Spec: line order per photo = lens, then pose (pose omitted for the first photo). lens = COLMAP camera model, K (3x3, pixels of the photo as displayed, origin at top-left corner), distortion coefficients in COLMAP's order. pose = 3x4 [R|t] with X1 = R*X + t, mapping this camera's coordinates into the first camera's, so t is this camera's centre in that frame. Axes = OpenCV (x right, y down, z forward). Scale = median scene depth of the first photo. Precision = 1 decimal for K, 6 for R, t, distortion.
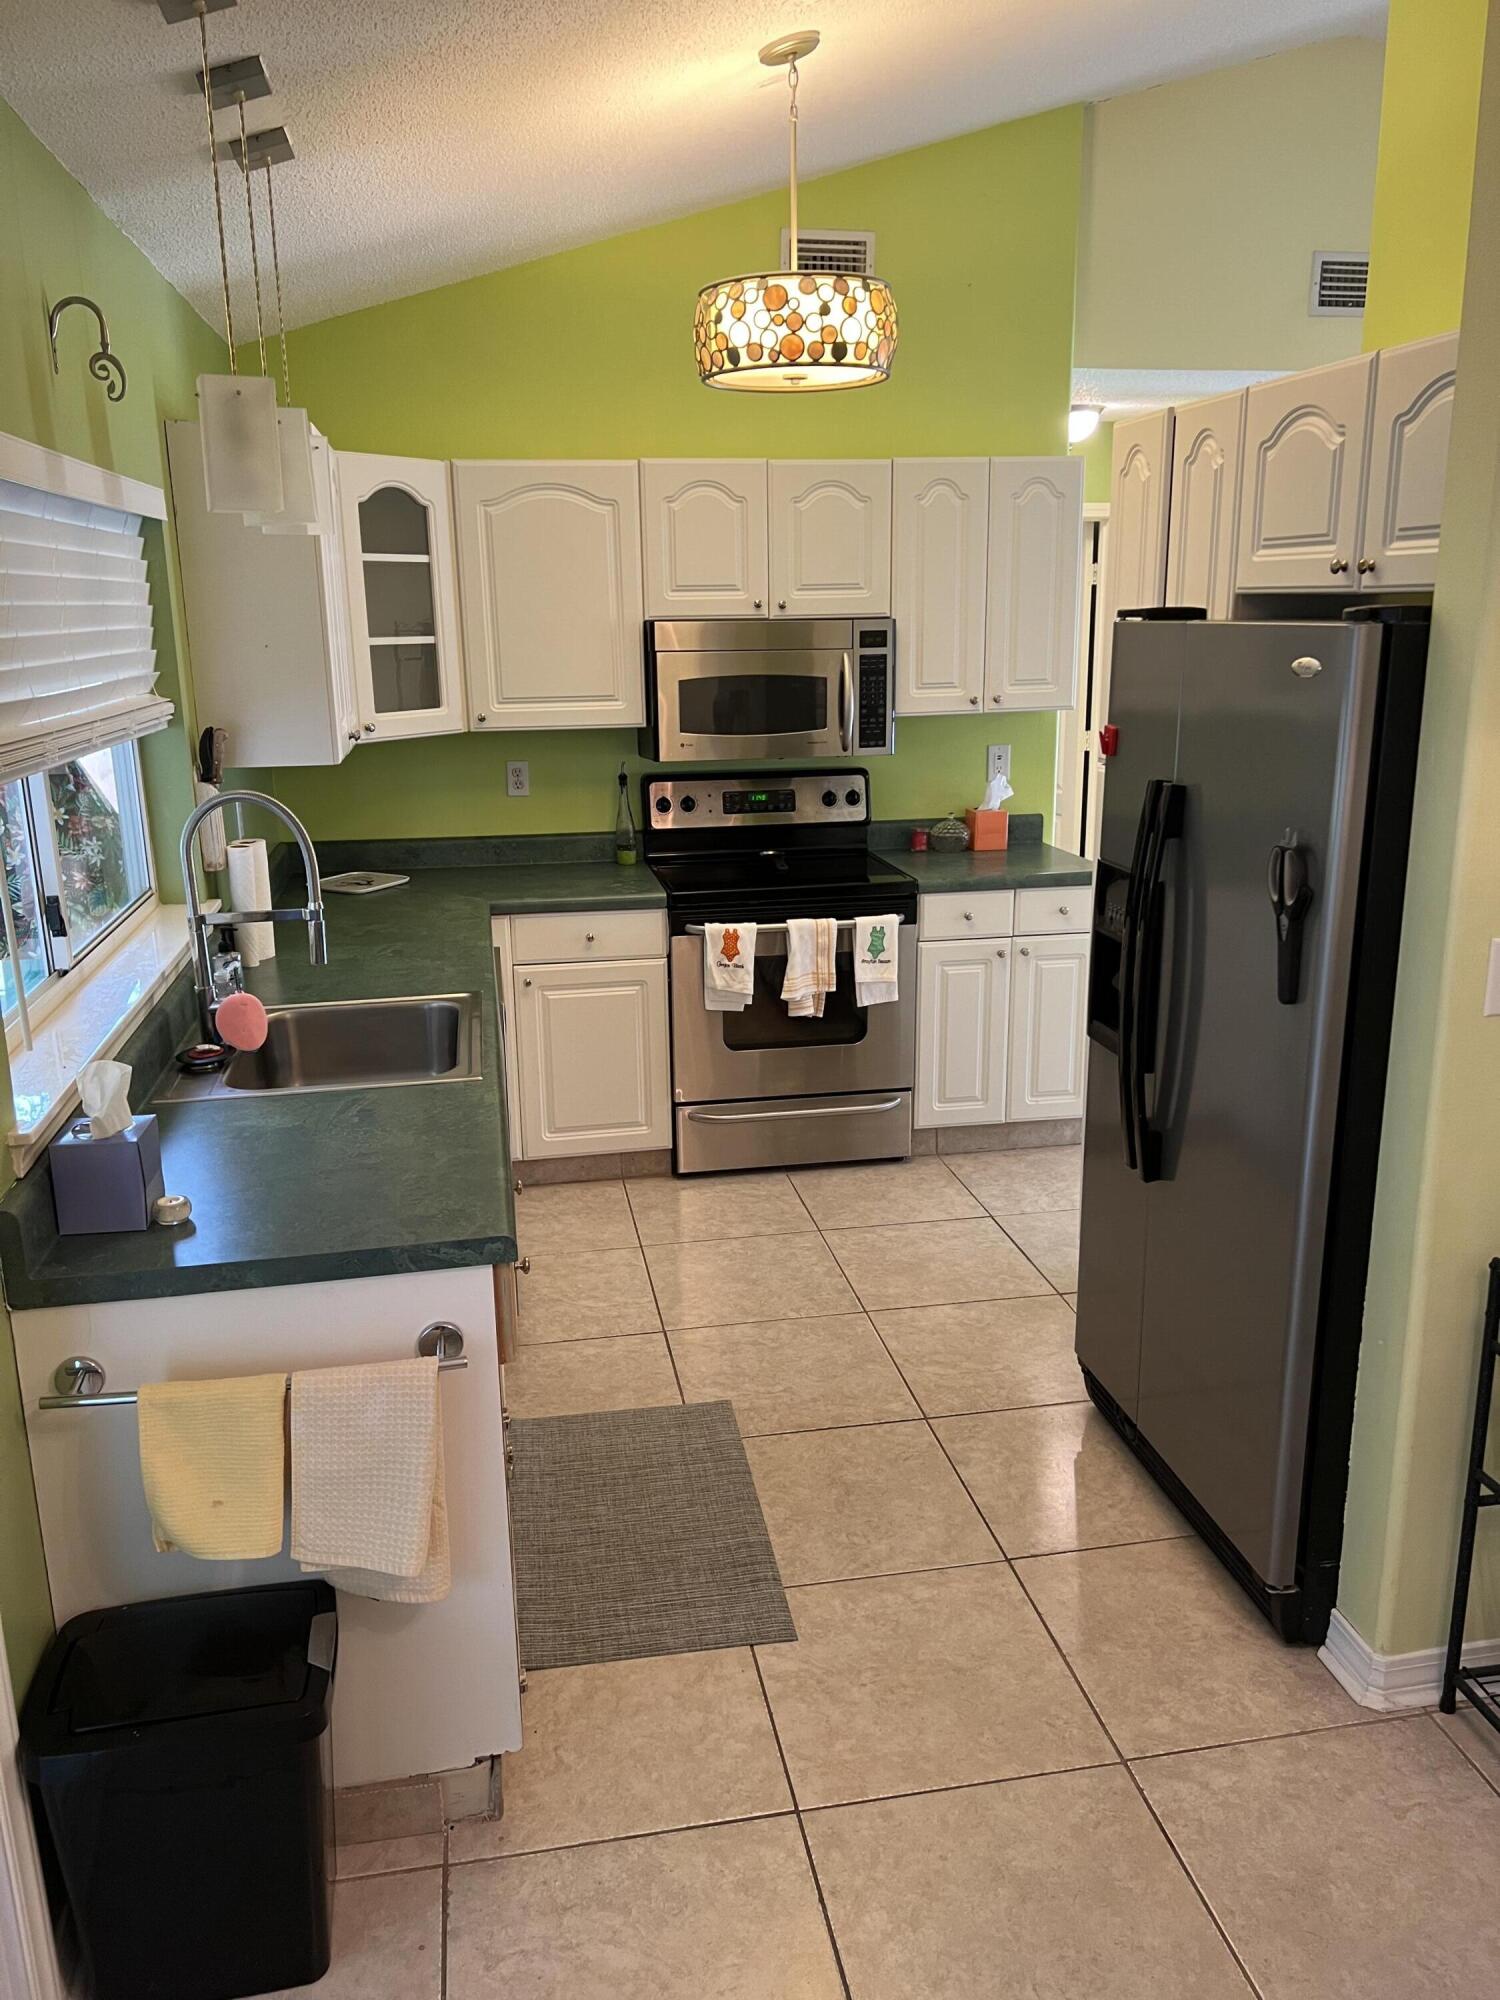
lens RADIAL K [[1505.5, 0, 746.2], [0, 1505.5, 990.6], [0, 0, 1]] dist [-0.009616, 0.012132]
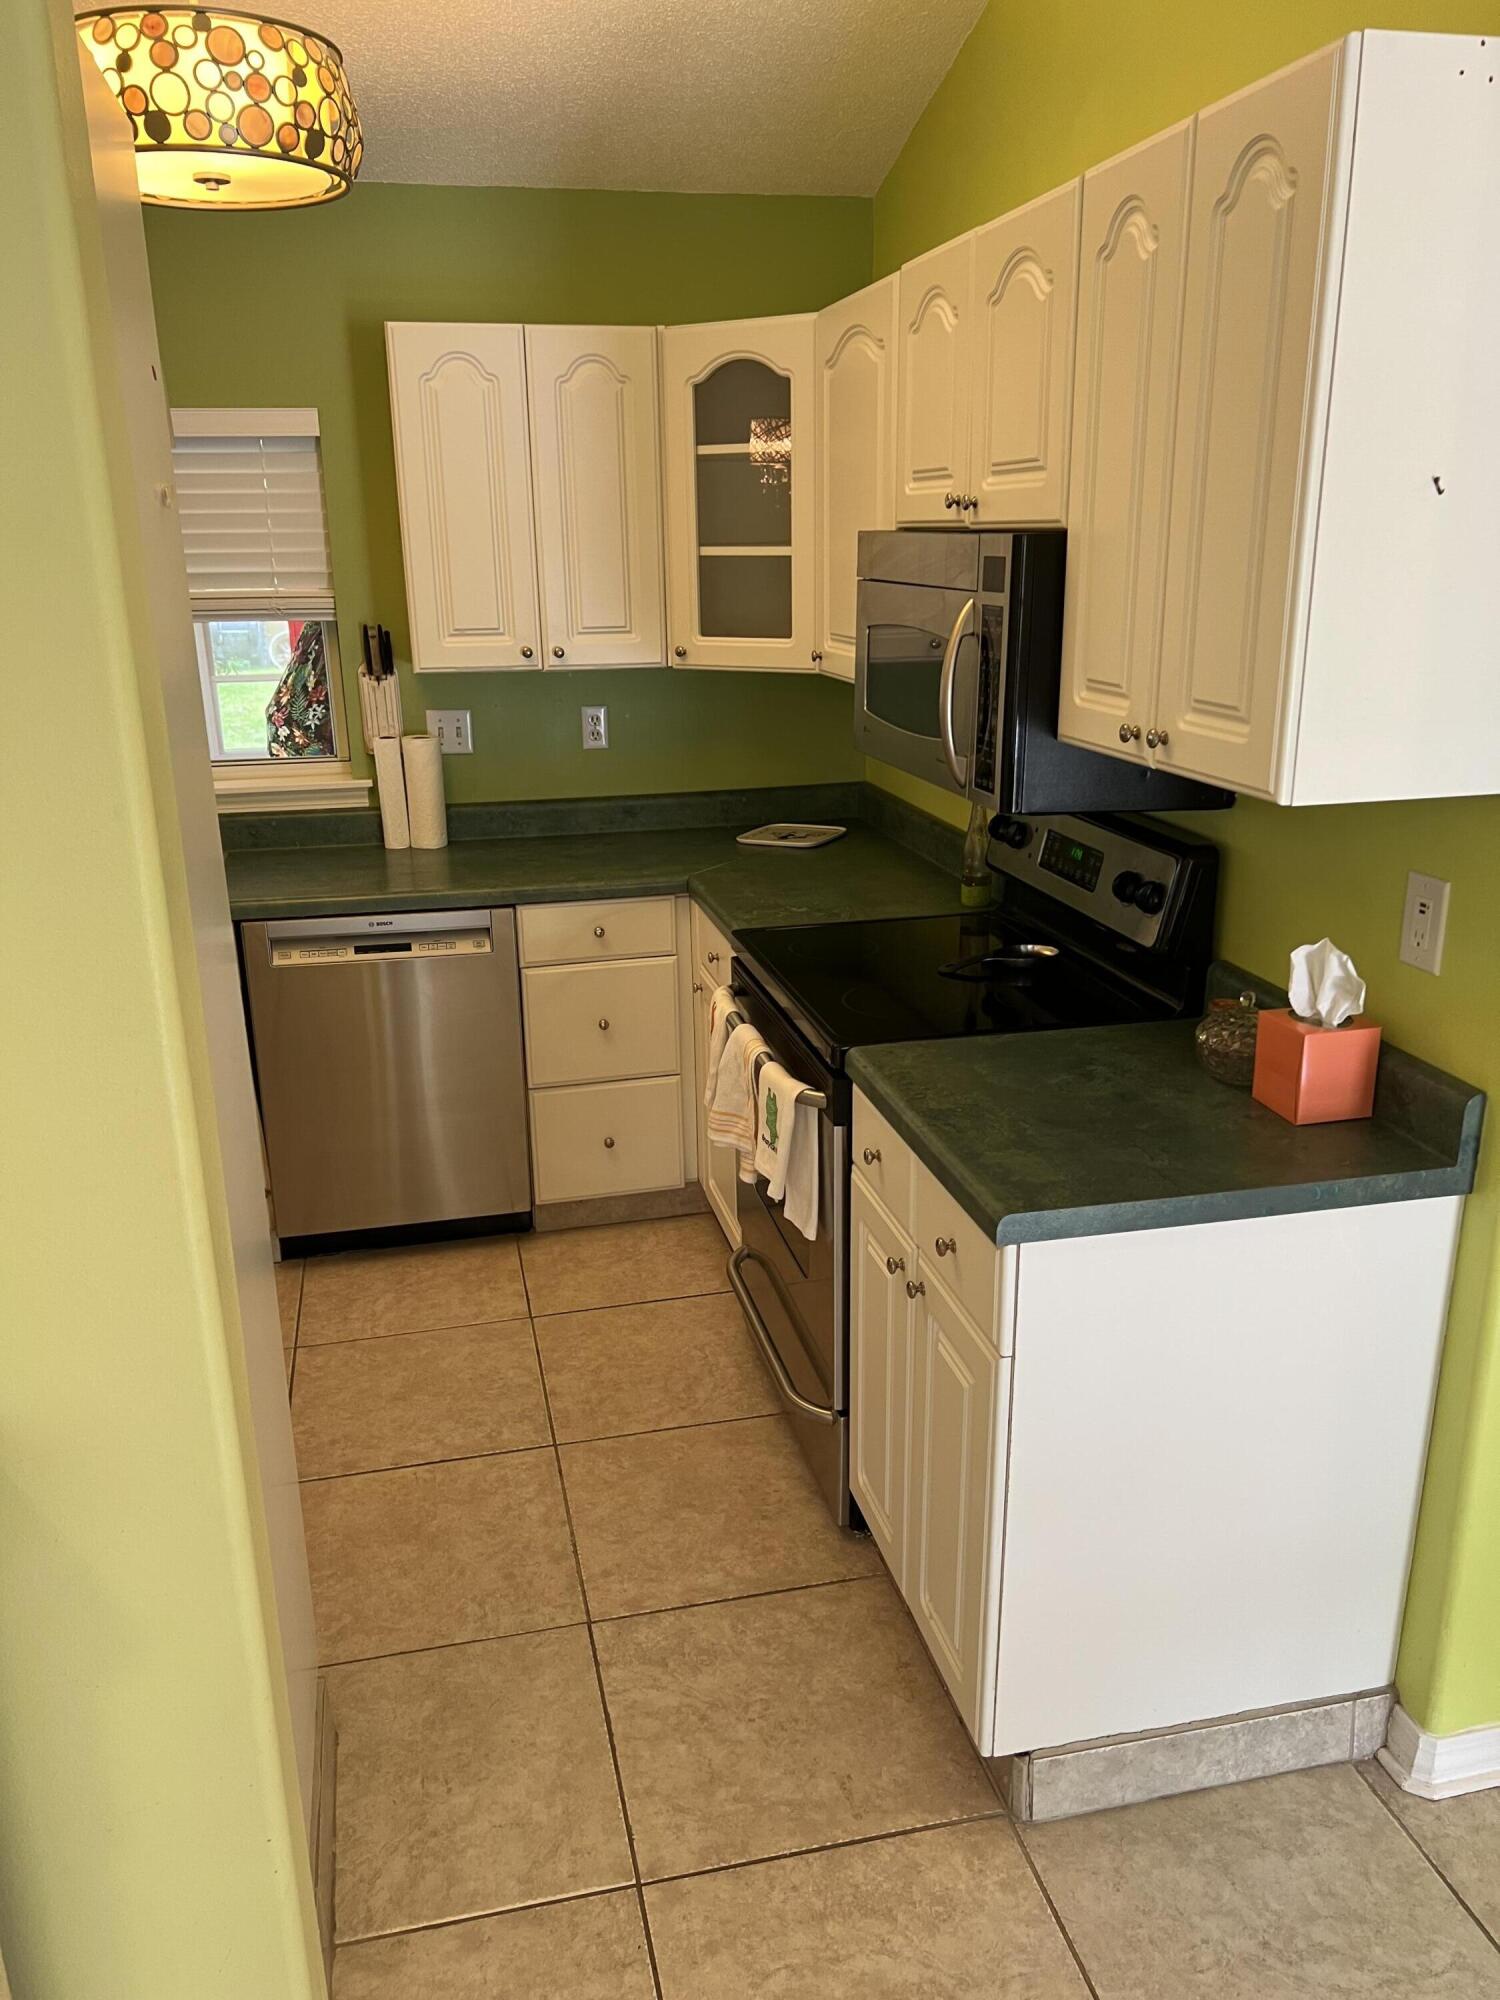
lens RADIAL K [[1505.5, 0, 745.2], [0, 1505.5, 1018.0], [0, 0, 1]] dist [-0.009616, 0.012132]
pose [[0.045741, 0.317925, -0.947012, 0.640017], [-0.240183, 0.923695, 0.298496, -0.244954], [0.969649, 0.213802, 0.118611, 0.966222]]
